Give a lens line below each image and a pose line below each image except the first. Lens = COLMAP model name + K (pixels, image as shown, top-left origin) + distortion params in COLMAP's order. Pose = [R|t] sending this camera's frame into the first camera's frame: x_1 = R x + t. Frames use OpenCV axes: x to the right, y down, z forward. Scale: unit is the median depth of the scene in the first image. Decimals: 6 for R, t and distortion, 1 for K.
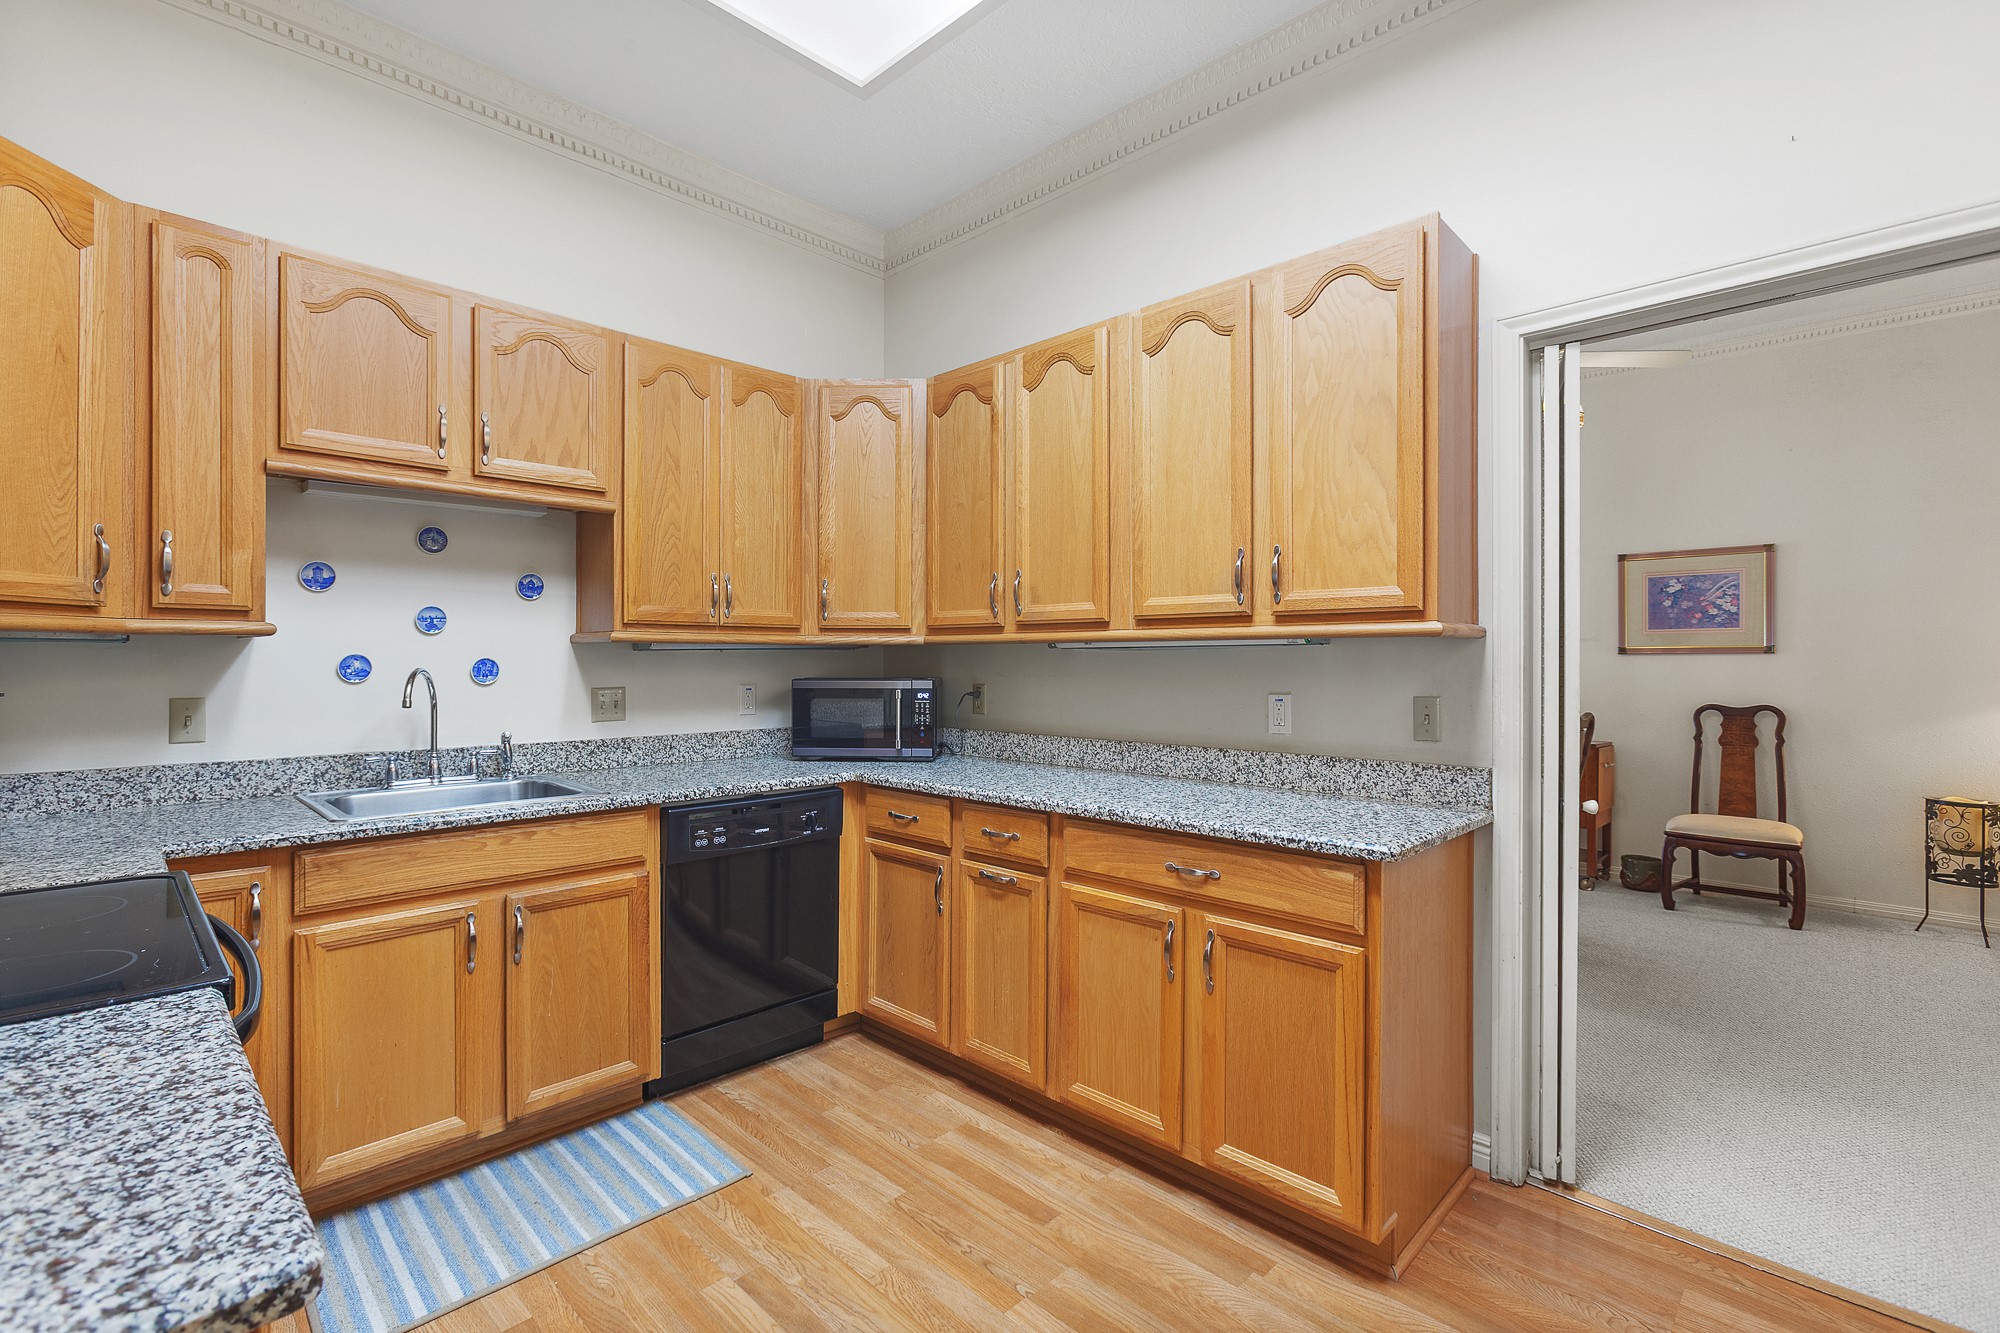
lens RADIAL K [[897.2, 0, 983.1], [0, 897.2, 661.1], [0, 0, 1]] dist [0.000206, 0.000299]
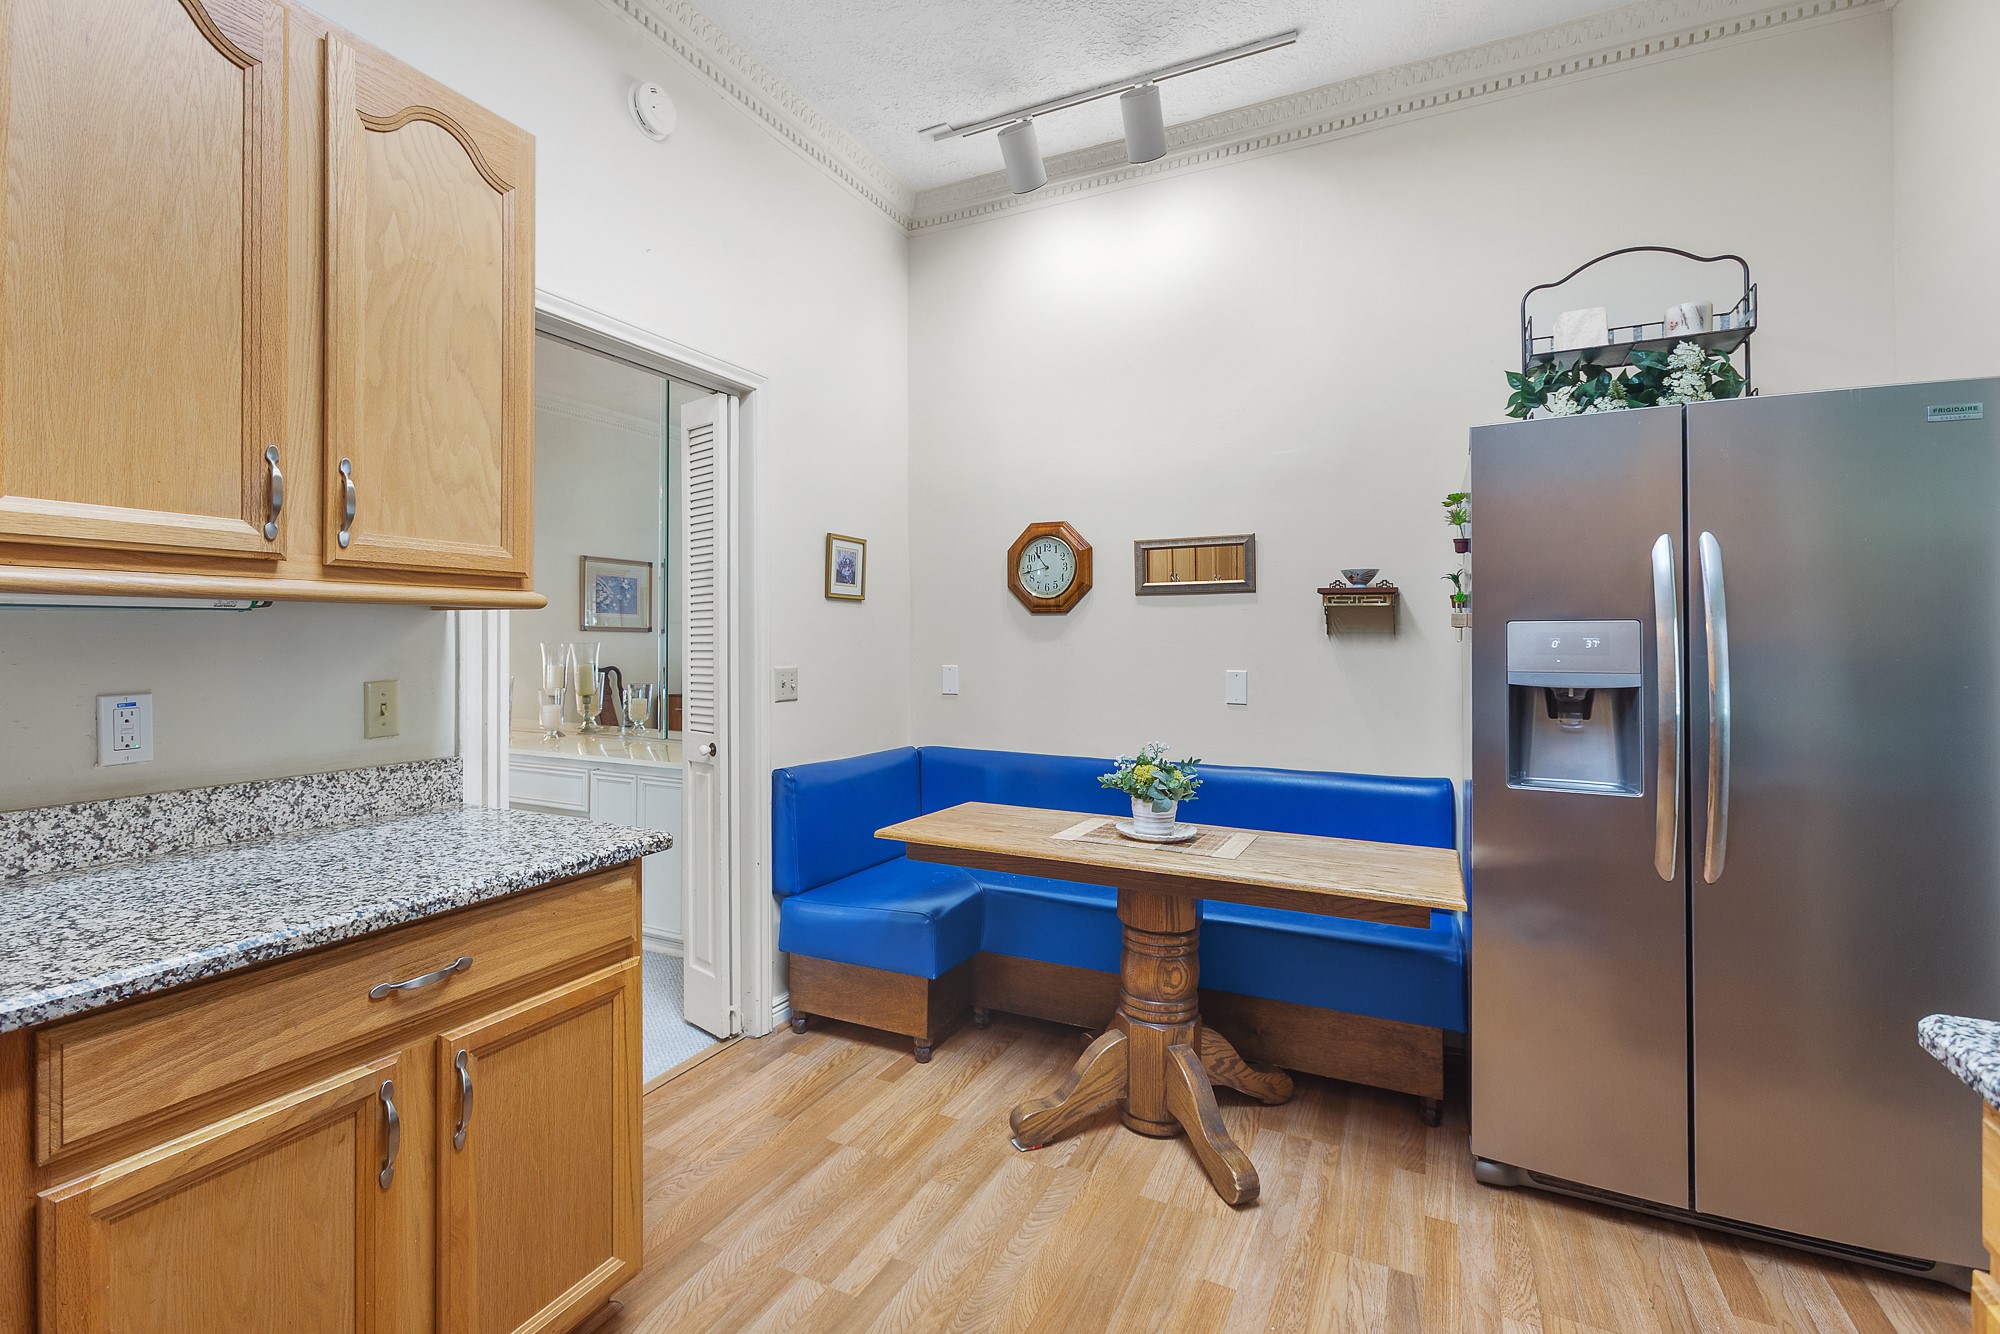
lens RADIAL K [[893.8, 0, 994.0], [0, 893.8, 632.6], [0, 0, 1]] dist [-0.001377, -0.000068]
pose [[-0.315825, 0.004568, 0.948806, -0.434934], [-0.002644, 0.999980, -0.005695, -0.000071], [-0.948814, -0.004307, -0.315807, 0.756824]]
